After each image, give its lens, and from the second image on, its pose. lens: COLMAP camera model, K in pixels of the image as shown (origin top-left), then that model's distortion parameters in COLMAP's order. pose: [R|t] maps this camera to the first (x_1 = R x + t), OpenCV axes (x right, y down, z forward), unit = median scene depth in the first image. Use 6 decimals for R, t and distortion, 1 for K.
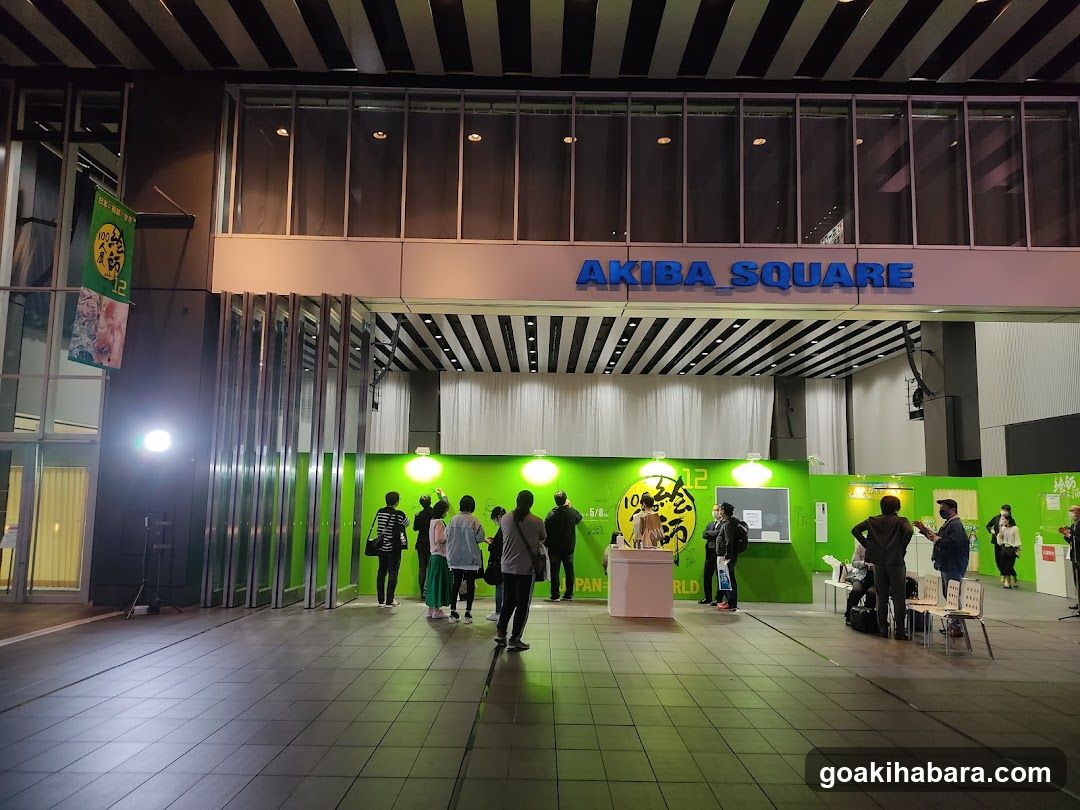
lens RADIAL K [[806.9, 0, 542.9], [0, 806.9, 400.6], [0, 0, 1]] dist [0.053580, -0.002636]
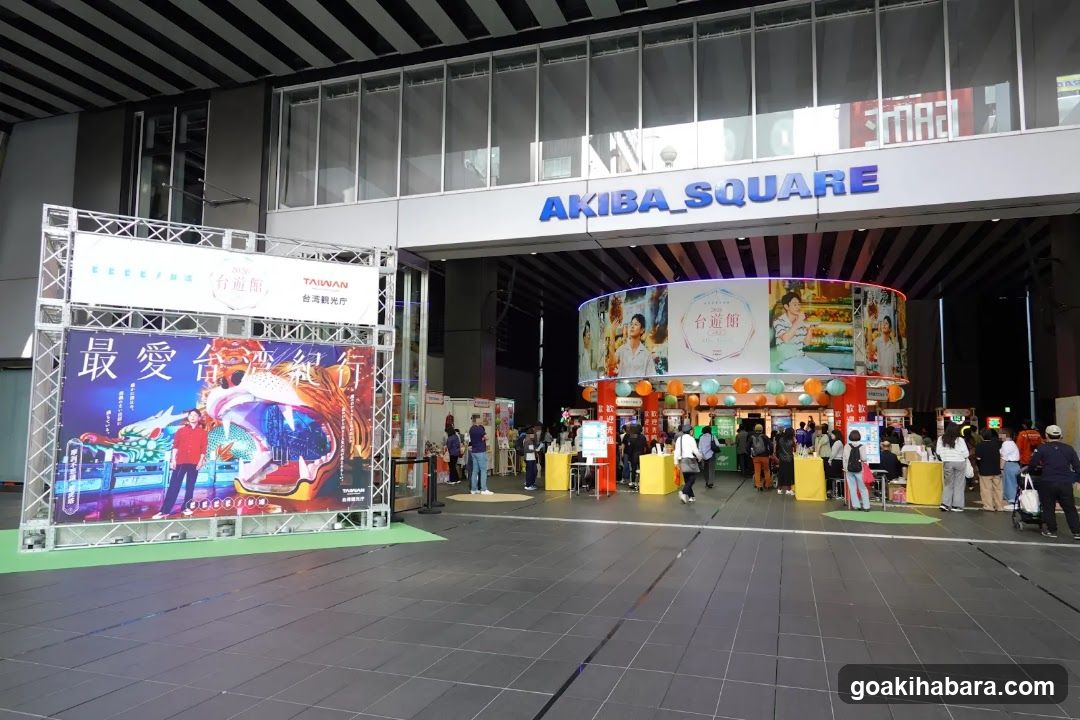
lens RADIAL K [[805.2, 0, 537.0], [0, 805.2, 353.0], [0, 0, 1]] dist [0.003428, 0.003975]
pose [[0.937897, -0.041803, -0.344387, 0.354291], [0.051361, 0.998506, 0.018673, 0.010466], [0.343092, -0.035201, 0.938642, -0.018569]]
